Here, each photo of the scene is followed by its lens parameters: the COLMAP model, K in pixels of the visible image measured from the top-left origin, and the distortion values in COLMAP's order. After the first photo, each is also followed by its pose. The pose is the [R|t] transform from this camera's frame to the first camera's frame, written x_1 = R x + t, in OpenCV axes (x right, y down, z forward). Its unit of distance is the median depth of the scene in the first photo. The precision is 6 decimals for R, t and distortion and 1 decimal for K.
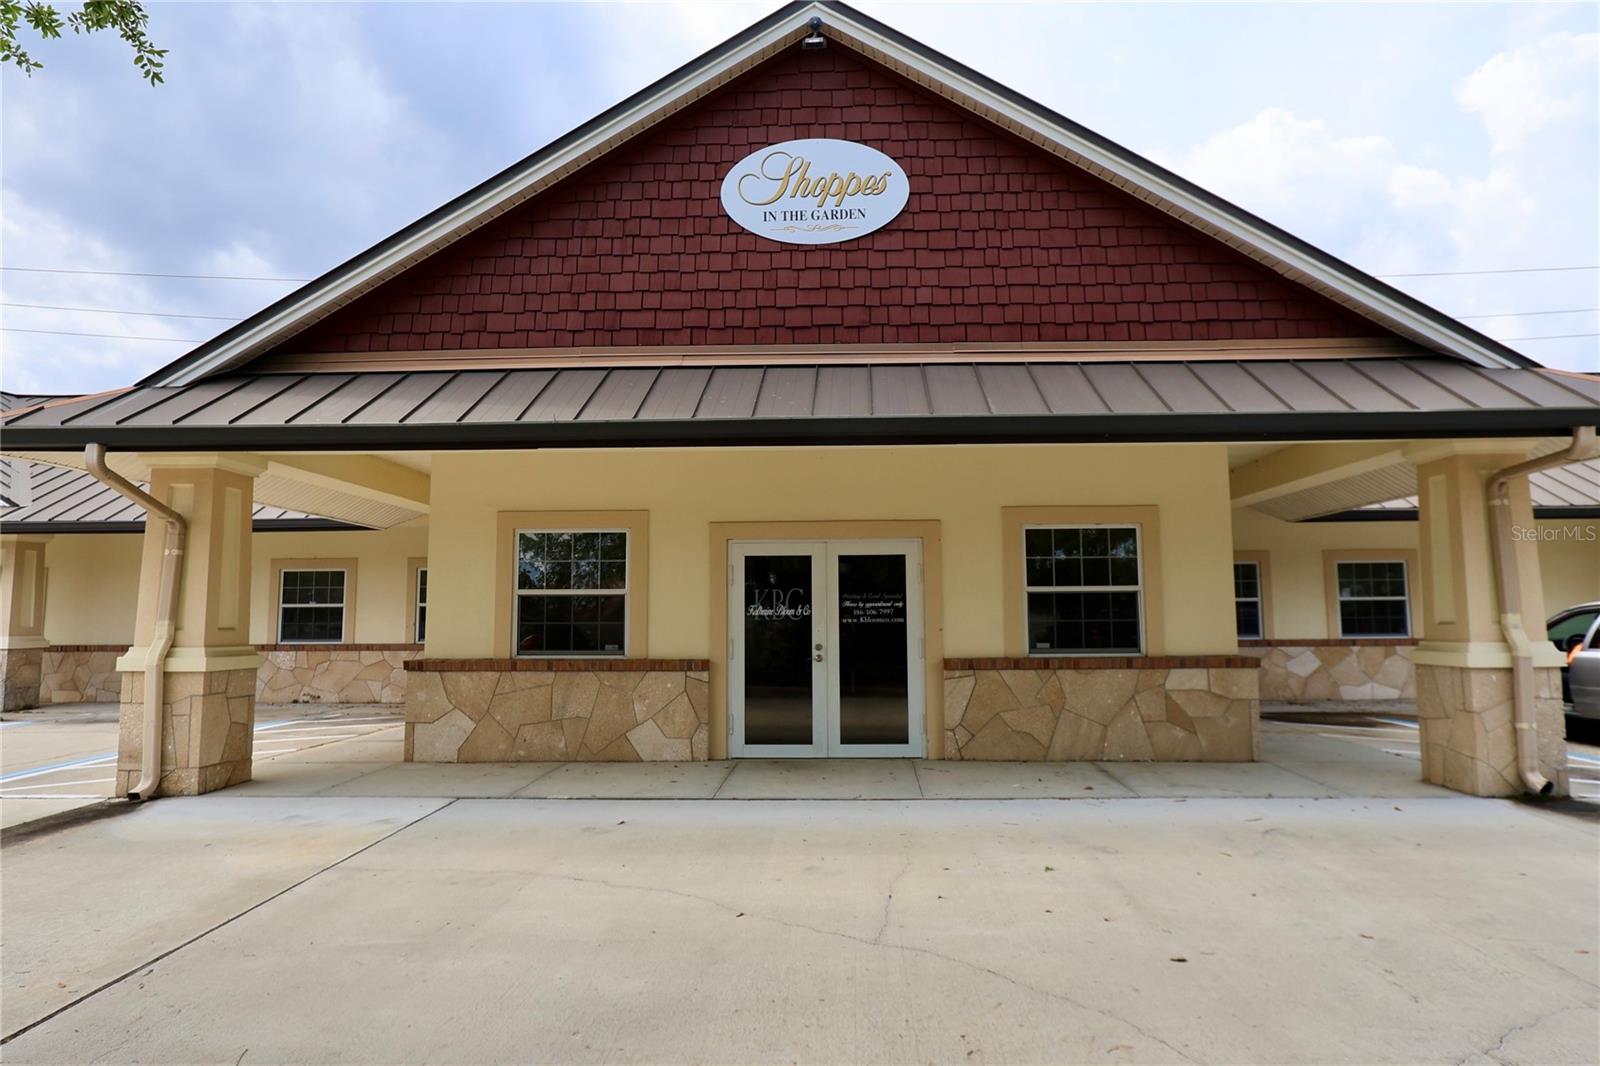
lens RADIAL K [[916.7, 0, 807.0], [0, 916.7, 529.4], [0, 0, 1]] dist [-0.018599, 0.003185]
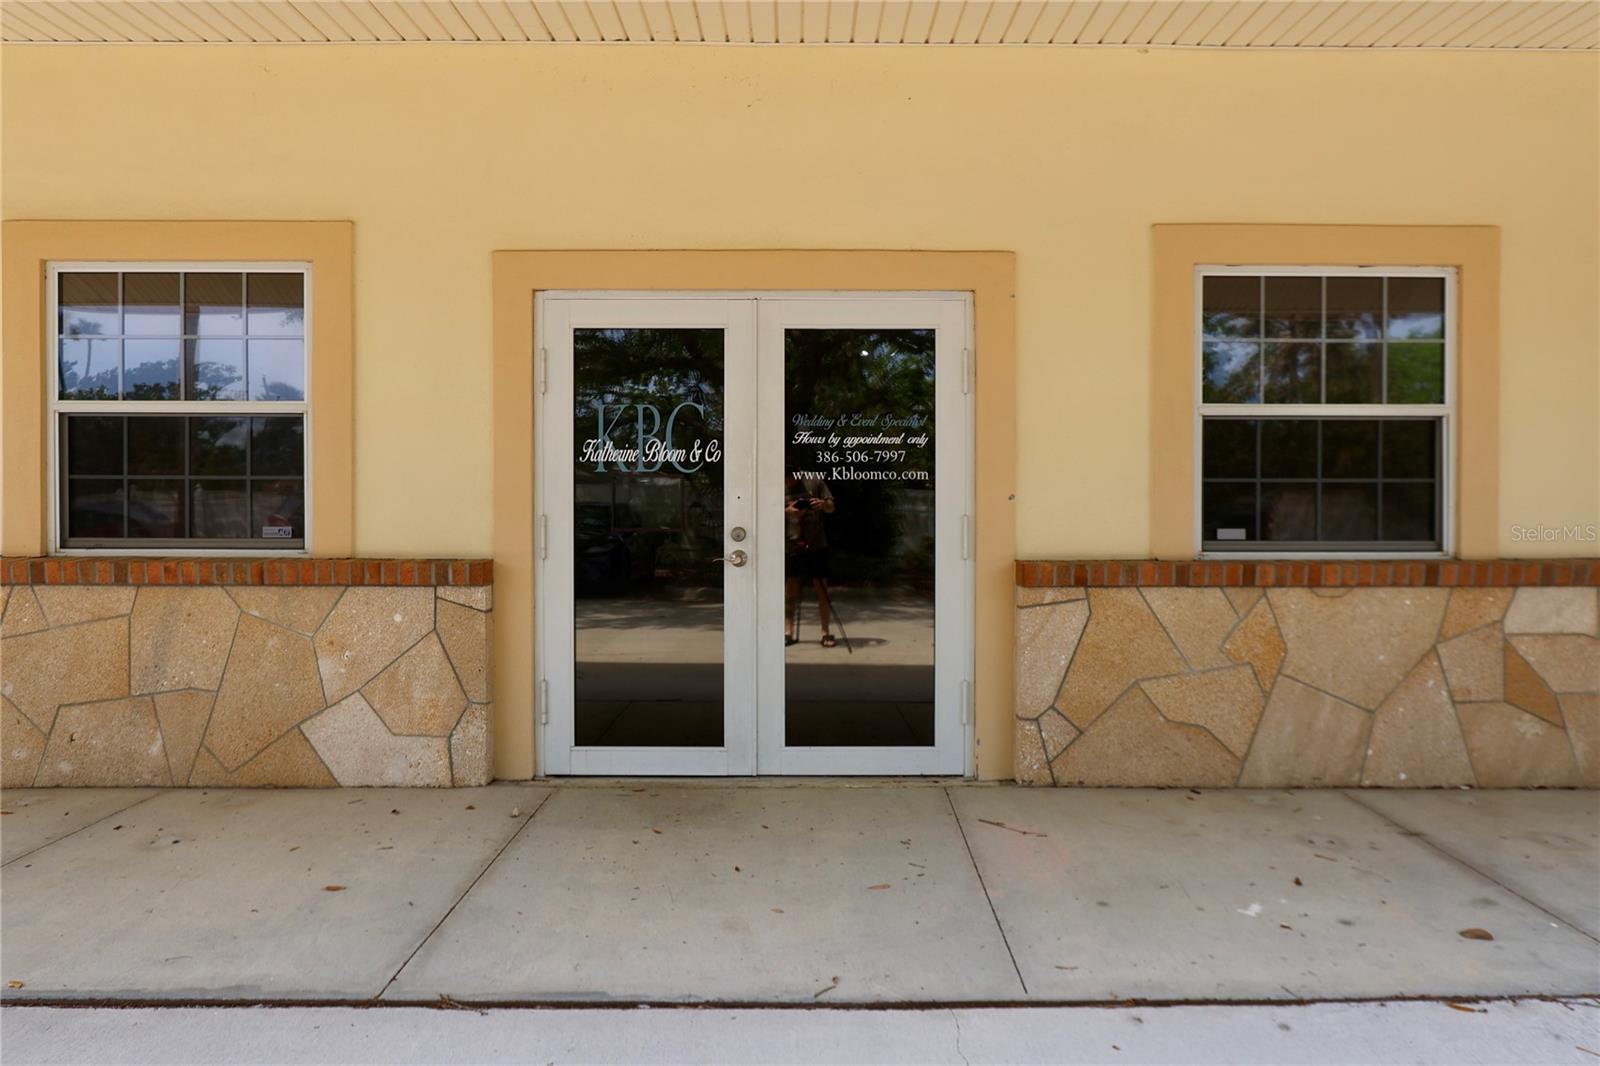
lens RADIAL K [[916.7, 0, 807.0], [0, 916.7, 529.4], [0, 0, 1]] dist [-0.018599, 0.003185]
pose [[0.998885, 0.006534, 0.046755, 0.025369], [-0.012290, 0.992217, 0.123913, 0.071216], [-0.045581, -0.124349, 0.991191, 0.561147]]
